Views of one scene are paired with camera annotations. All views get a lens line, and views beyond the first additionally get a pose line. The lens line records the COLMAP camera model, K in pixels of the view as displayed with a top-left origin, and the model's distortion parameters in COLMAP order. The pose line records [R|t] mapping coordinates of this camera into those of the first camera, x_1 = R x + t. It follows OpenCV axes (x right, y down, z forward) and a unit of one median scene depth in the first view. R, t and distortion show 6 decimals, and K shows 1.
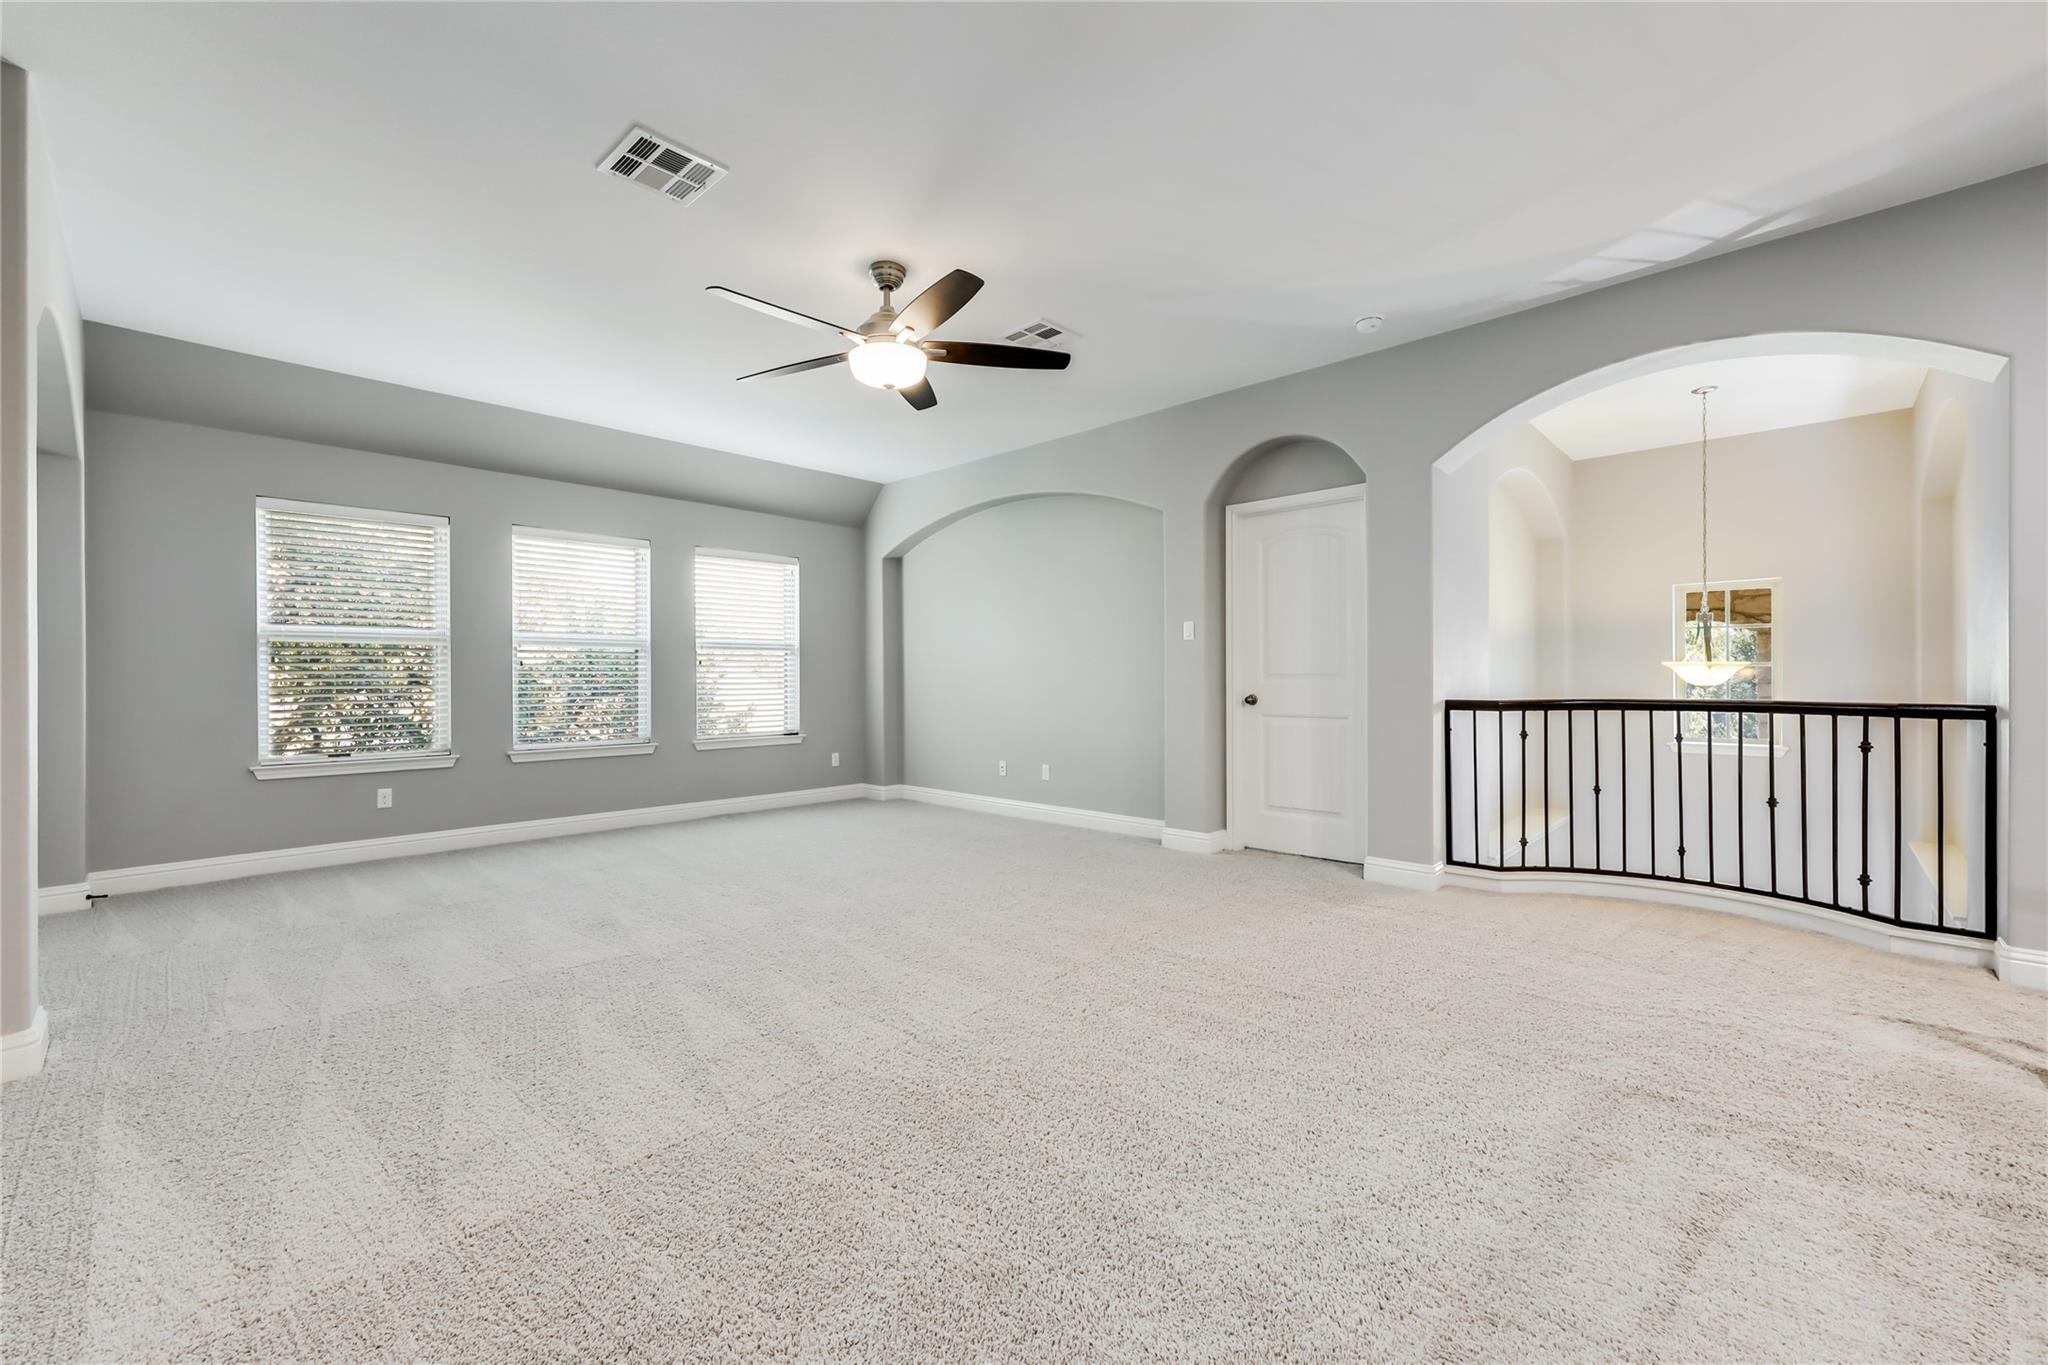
lens RADIAL K [[830.6, 0, 1014.8], [0, 830.6, 687.3], [0, 0, 1]] dist [0.000813, 0.000088]
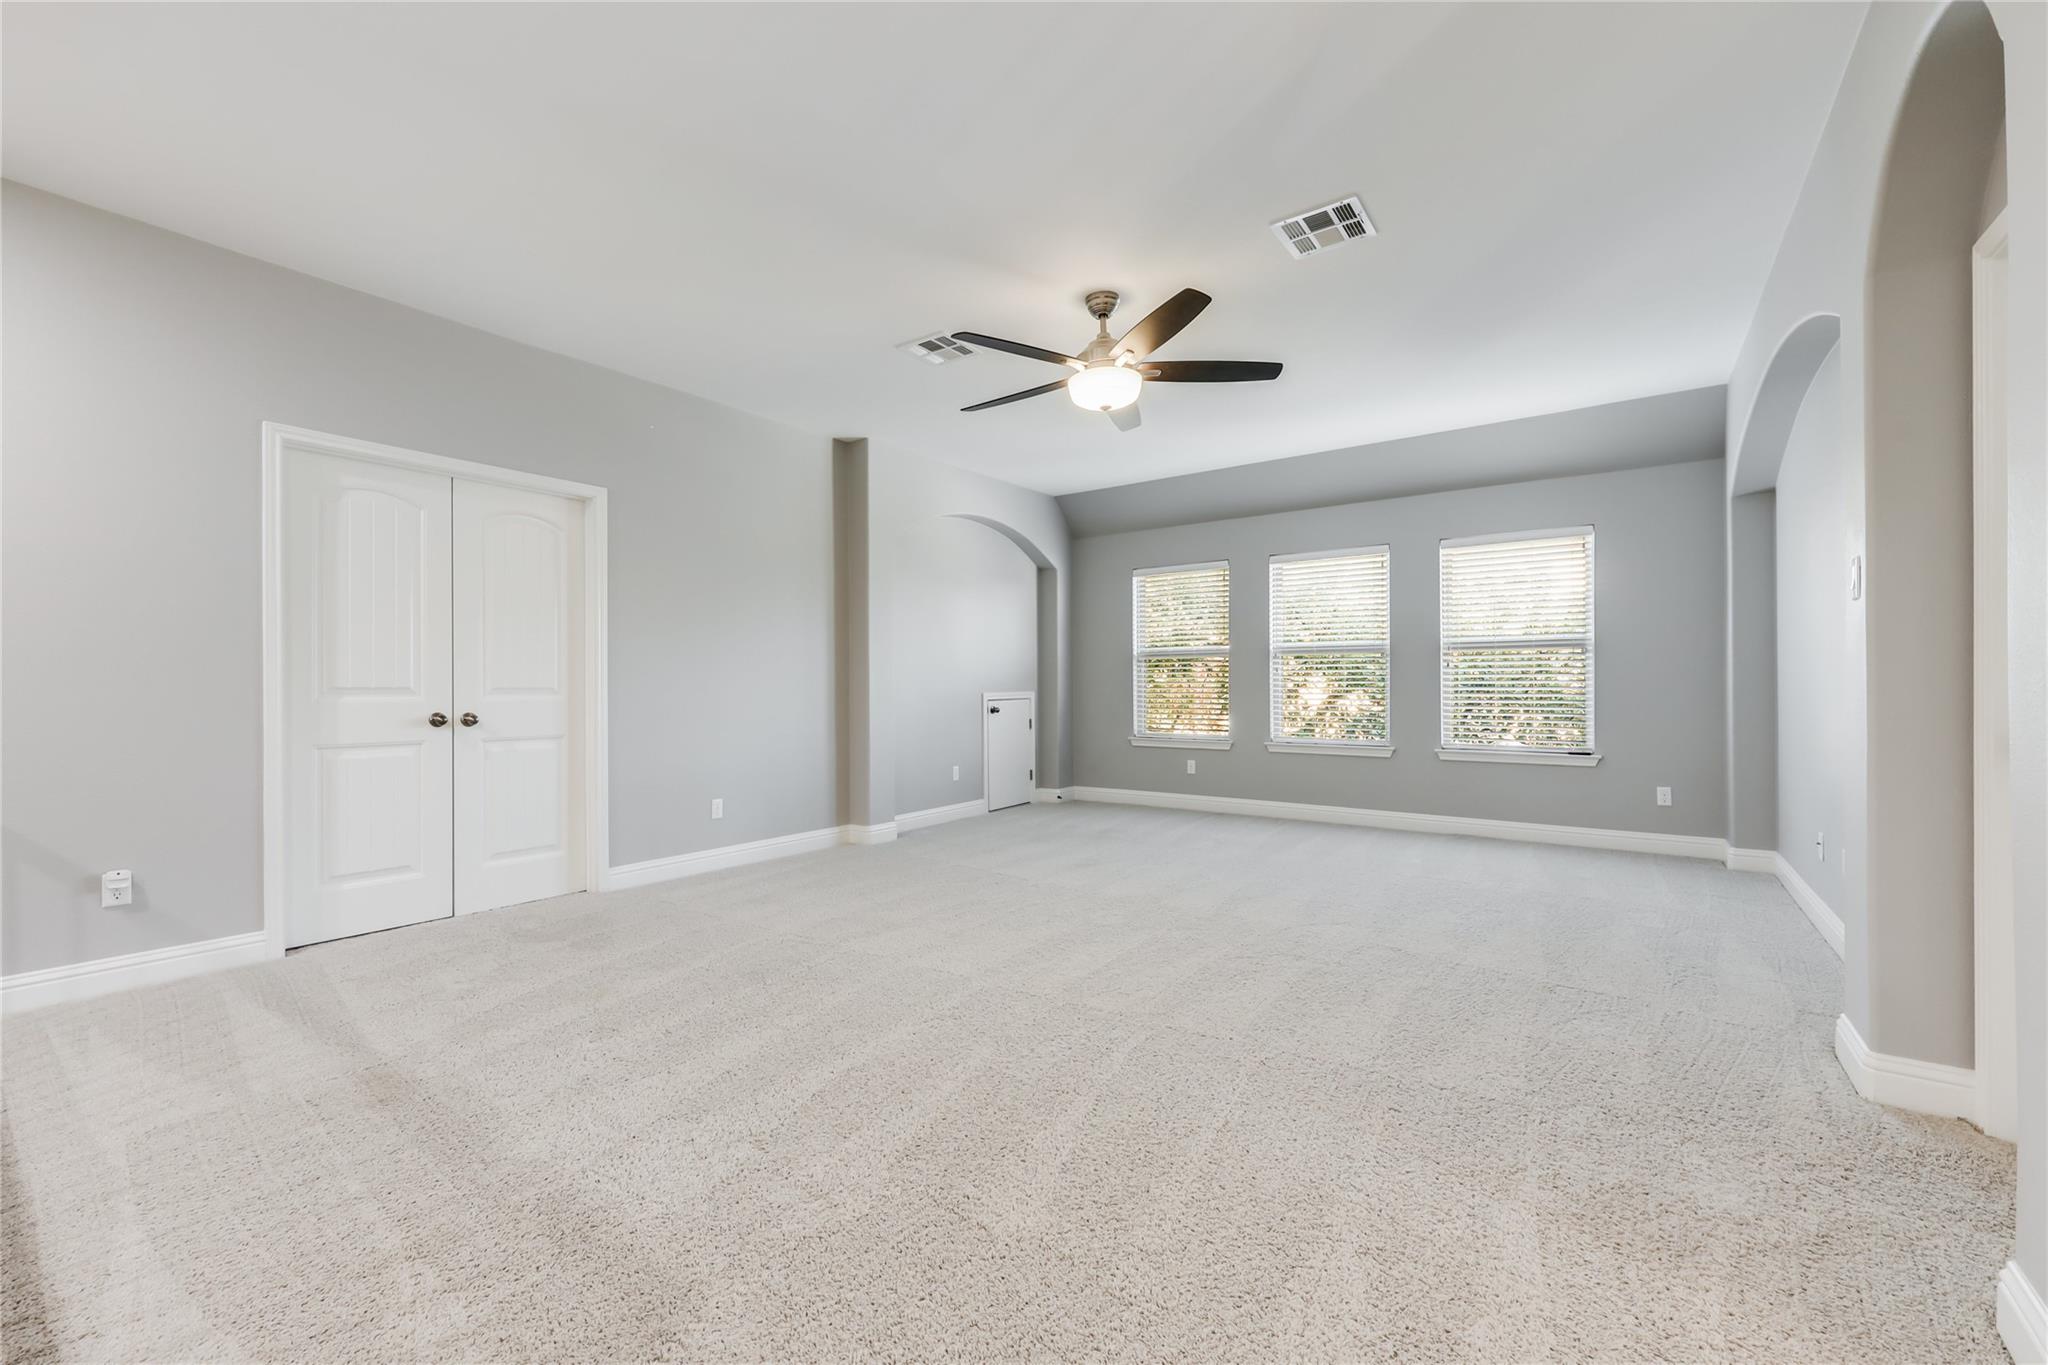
lens RADIAL K [[830.6, 0, 1014.8], [0, 830.6, 687.3], [0, 0, 1]] dist [0.000813, 0.000088]
pose [[0.119190, 0.009260, -0.992828, 0.525468], [-0.003773, 0.999954, 0.008874, -0.012123], [0.992864, 0.002688, 0.119219, 0.458810]]
